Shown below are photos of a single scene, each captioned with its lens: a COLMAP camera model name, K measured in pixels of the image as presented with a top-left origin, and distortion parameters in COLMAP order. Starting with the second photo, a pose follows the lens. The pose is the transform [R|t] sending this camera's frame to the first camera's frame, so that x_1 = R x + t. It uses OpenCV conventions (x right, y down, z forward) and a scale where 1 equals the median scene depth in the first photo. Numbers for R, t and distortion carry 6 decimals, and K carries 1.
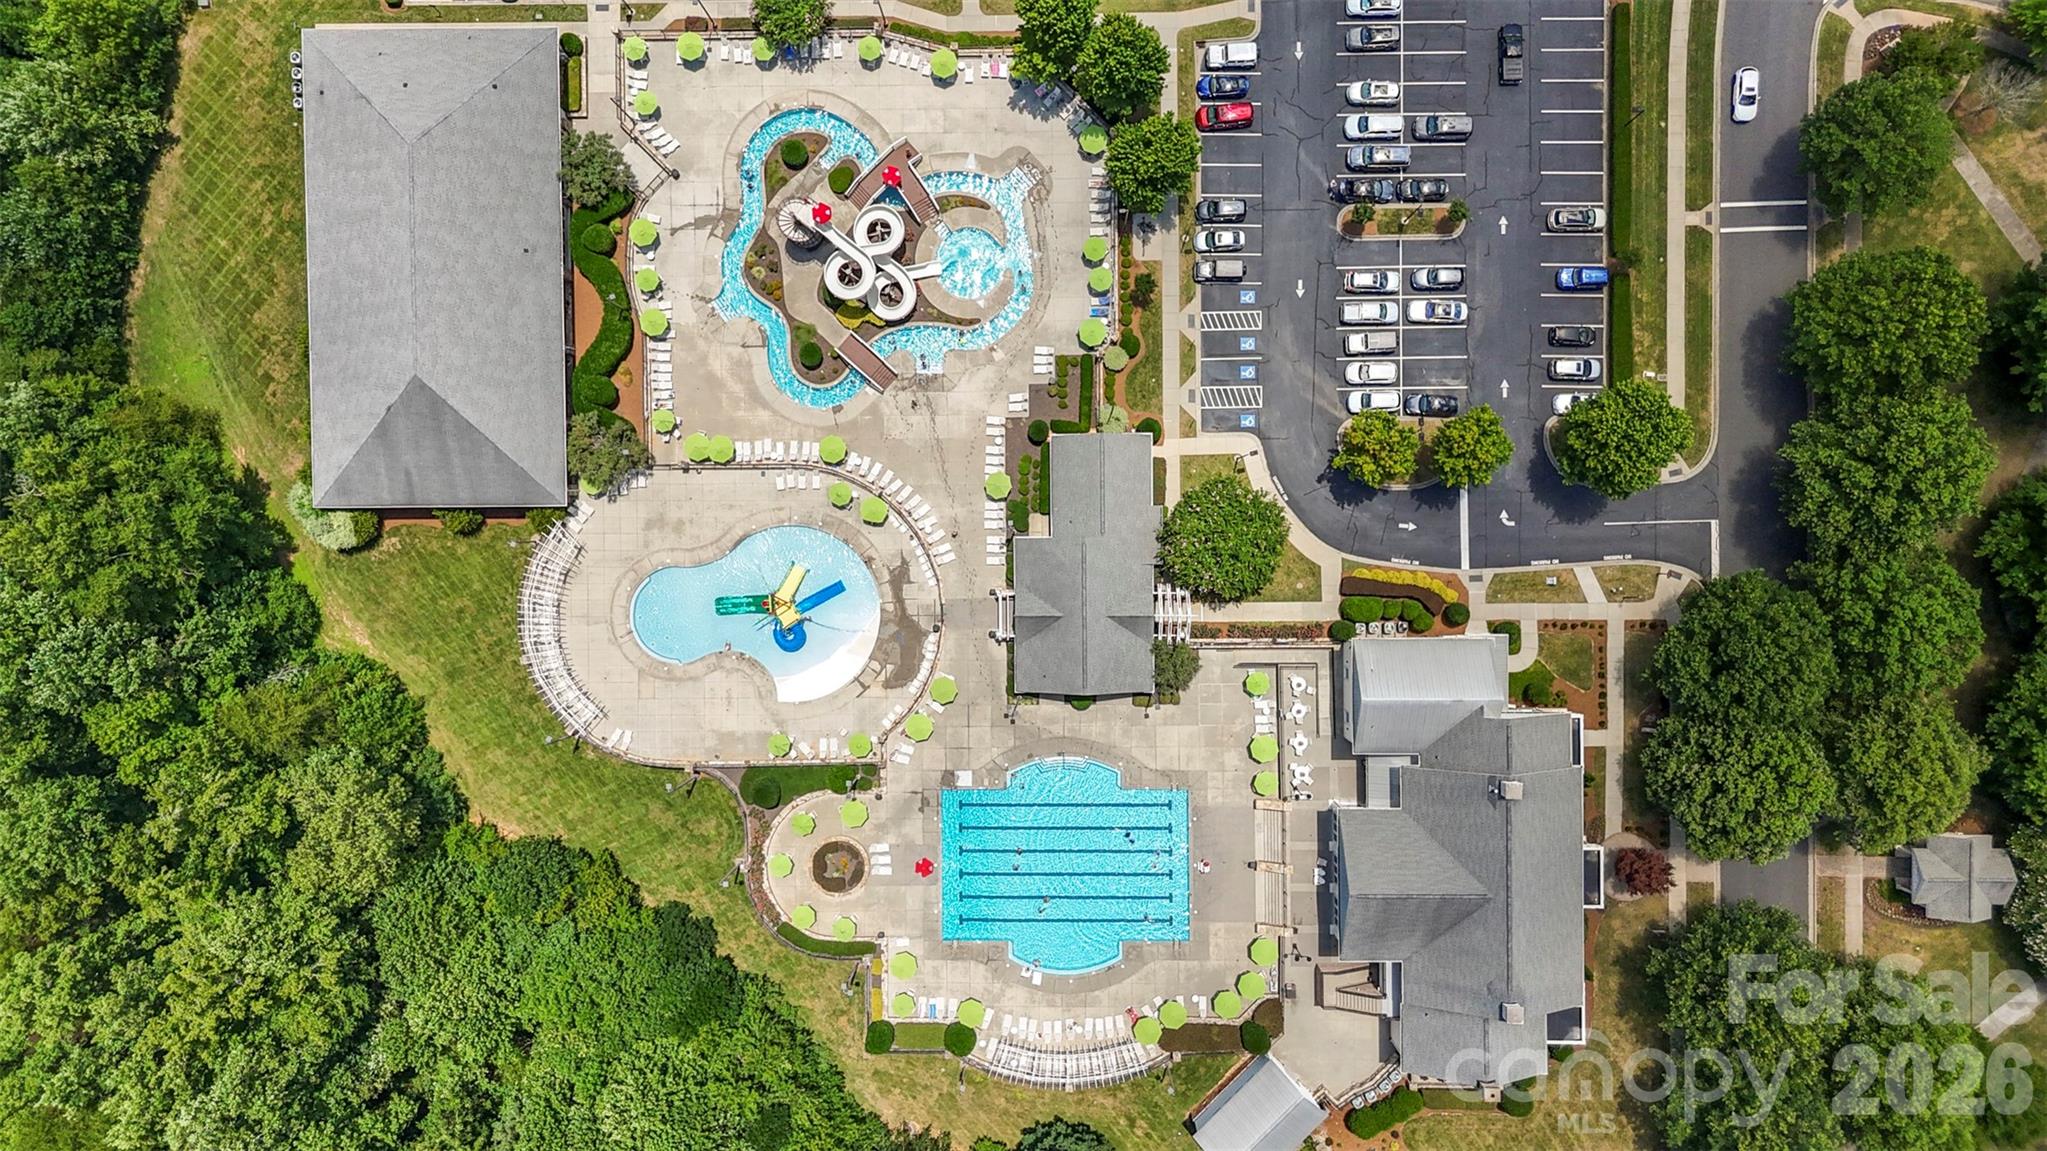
lens RADIAL K [[1516.0, 0, 1023.5], [0, 1516.0, 575.5], [0, 0, 1]] dist [0.117265, -0.134316]
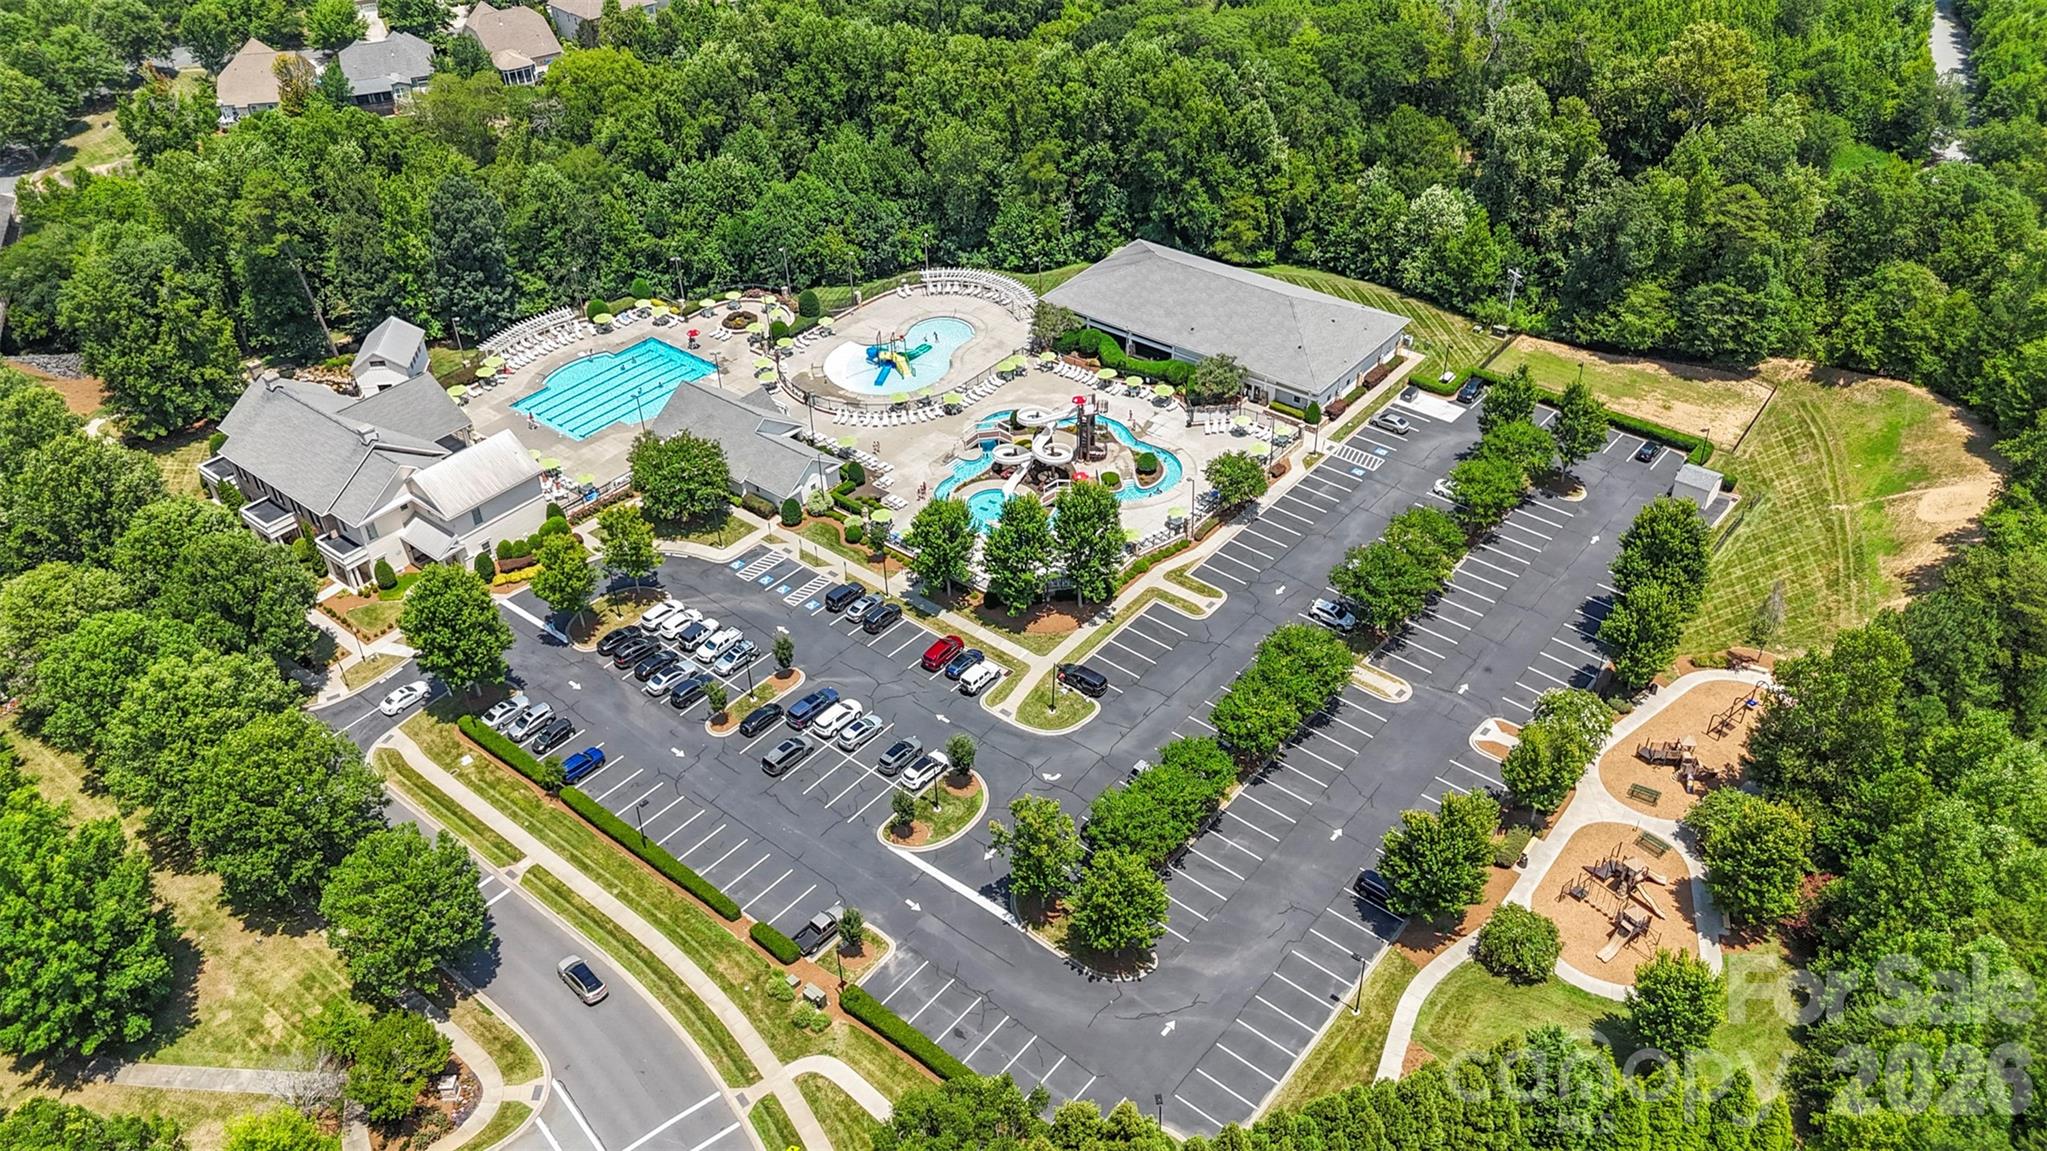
lens RADIAL K [[1516.0, 0, 1023.5], [0, 1516.0, 575.5], [0, 0, 1]] dist [0.117265, -0.134316]
pose [[-0.634015, 0.496709, -0.592711, 0.702544], [-0.772836, -0.379831, 0.508383, -0.866011], [0.027388, 0.780390, 0.624693, 0.286017]]
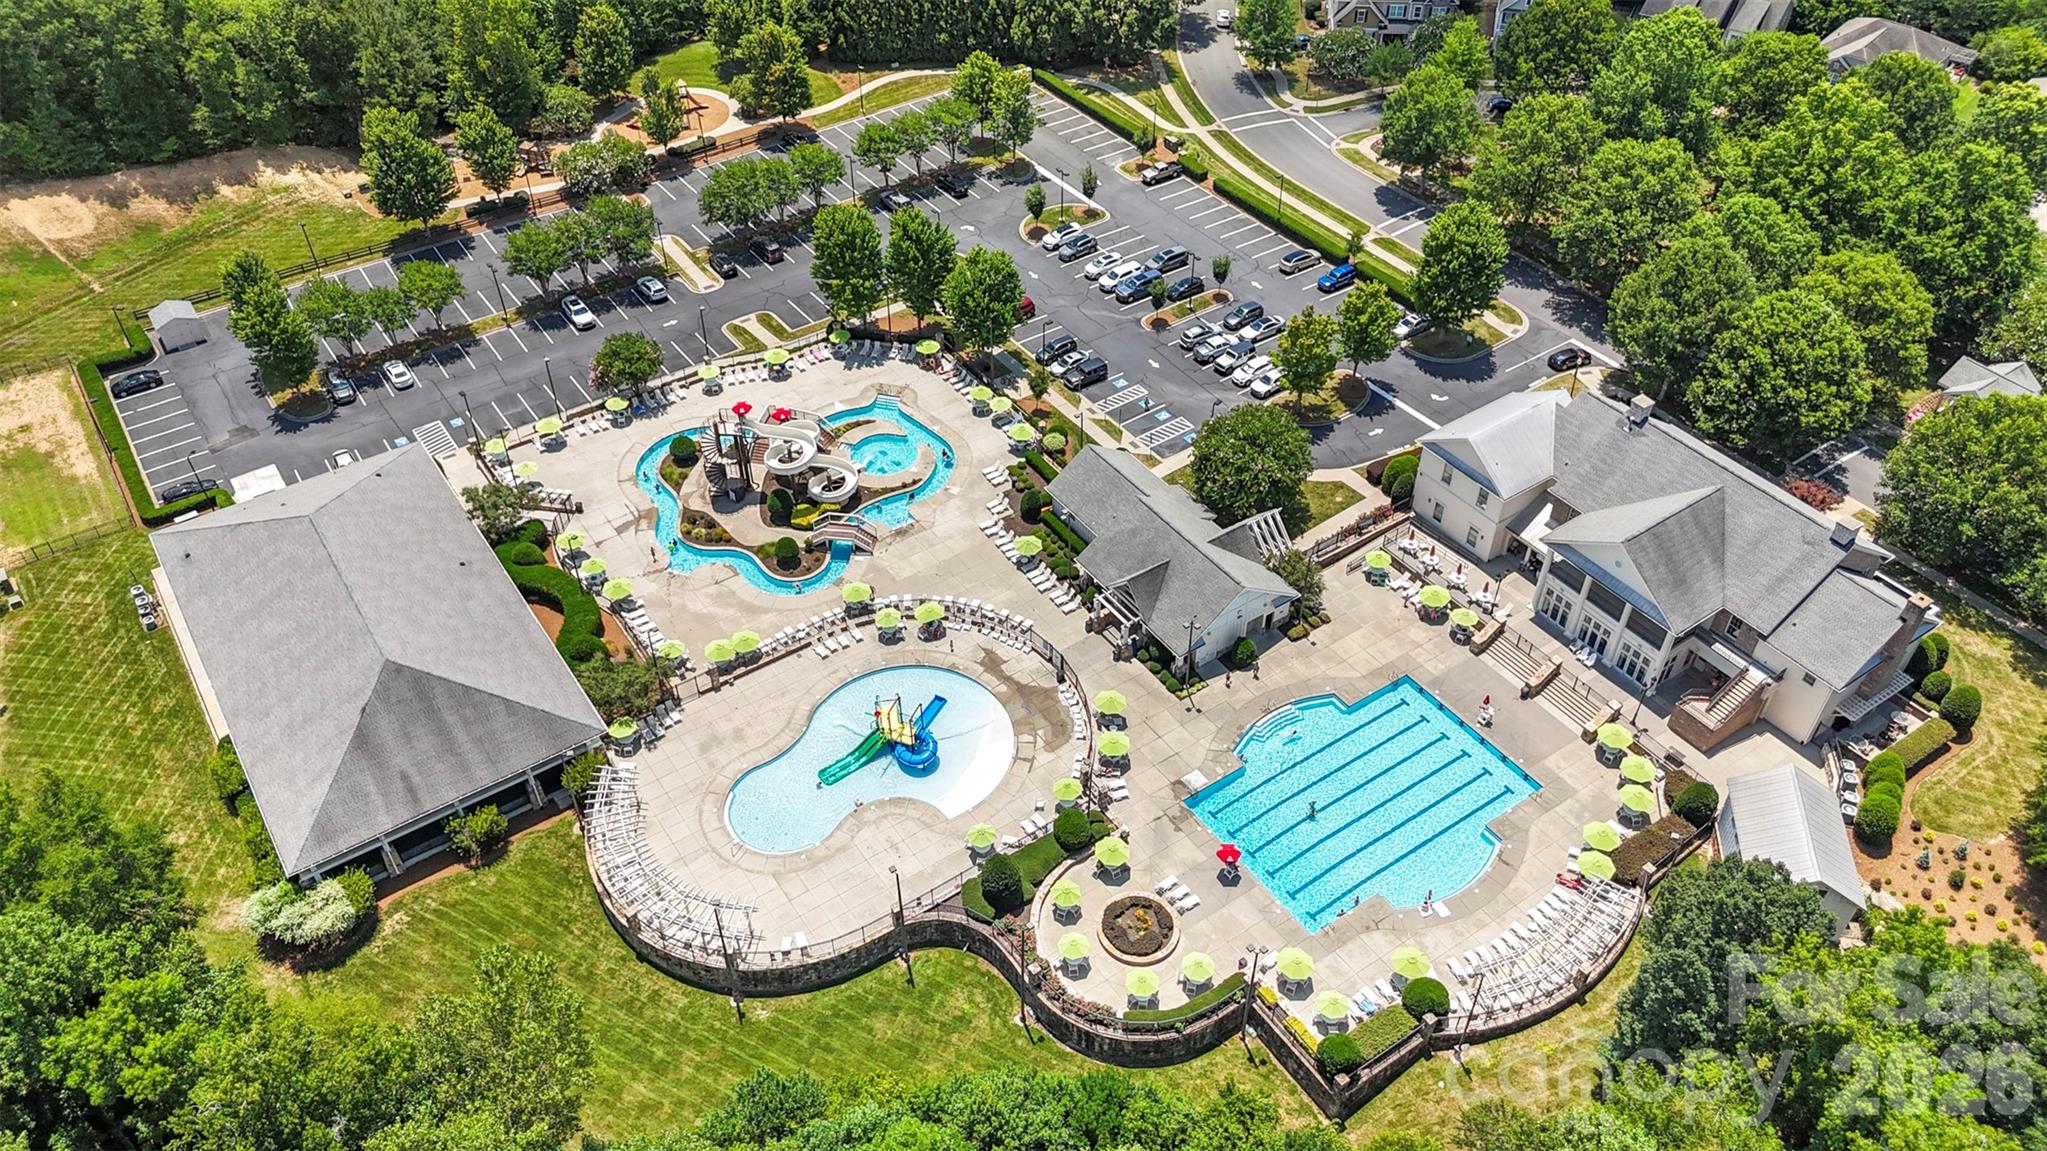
lens RADIAL K [[1516.0, 0, 1023.5], [0, 1516.0, 575.5], [0, 0, 1]] dist [0.117265, -0.134316]
pose [[0.829202, -0.363045, 0.424996, -0.423836], [0.558941, 0.542436, -0.627175, 0.536571], [-0.002840, 0.757603, 0.652710, 0.393728]]
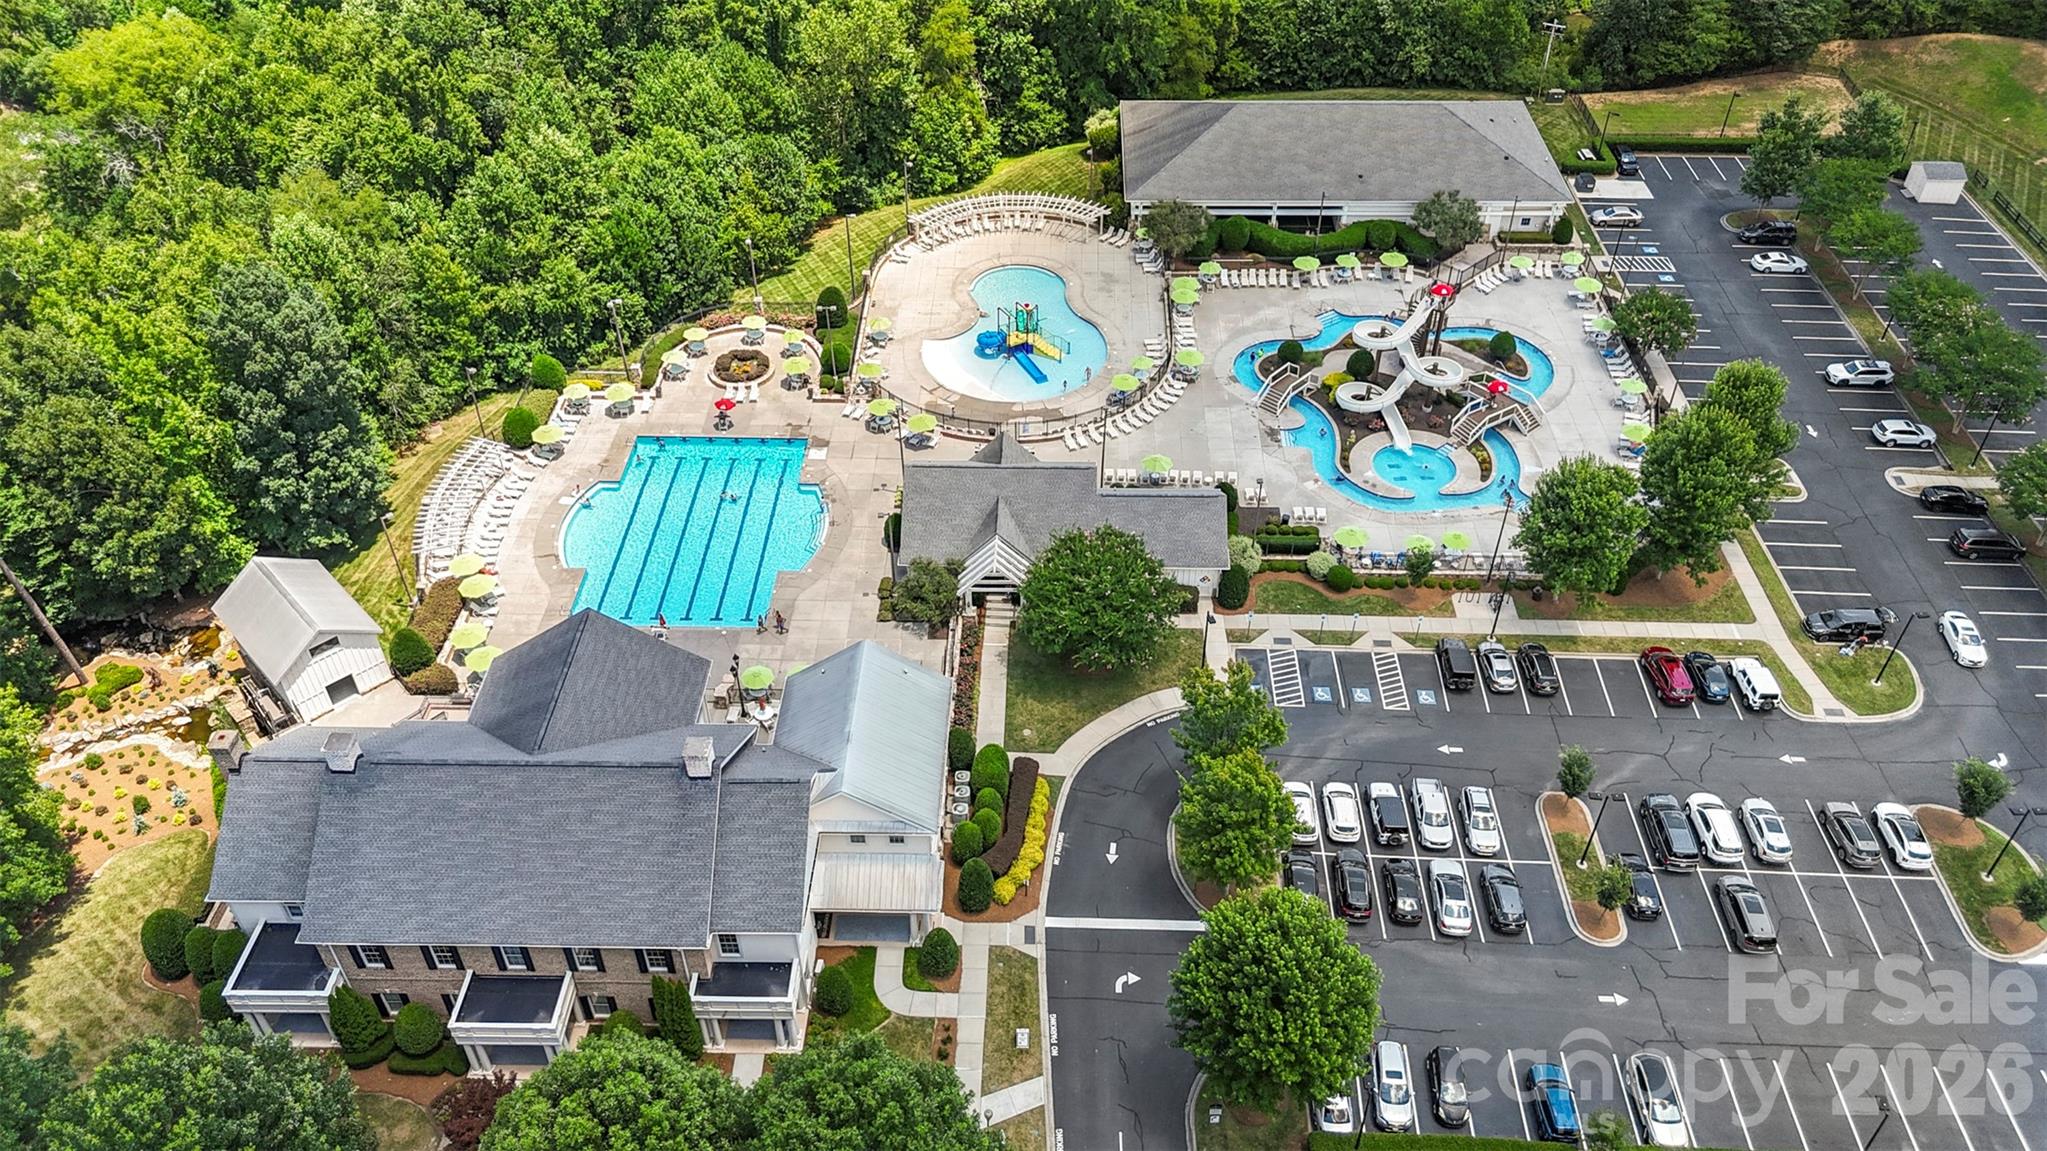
lens RADIAL K [[1516.0, 0, 1023.5], [0, 1516.0, 575.5], [0, 0, 1]] dist [0.117265, -0.134316]
pose [[-0.034793, 0.673653, -0.738228, 0.652754], [-0.999289, -0.034182, 0.015904, -0.000290], [-0.014520, 0.738257, 0.674364, 0.468423]]
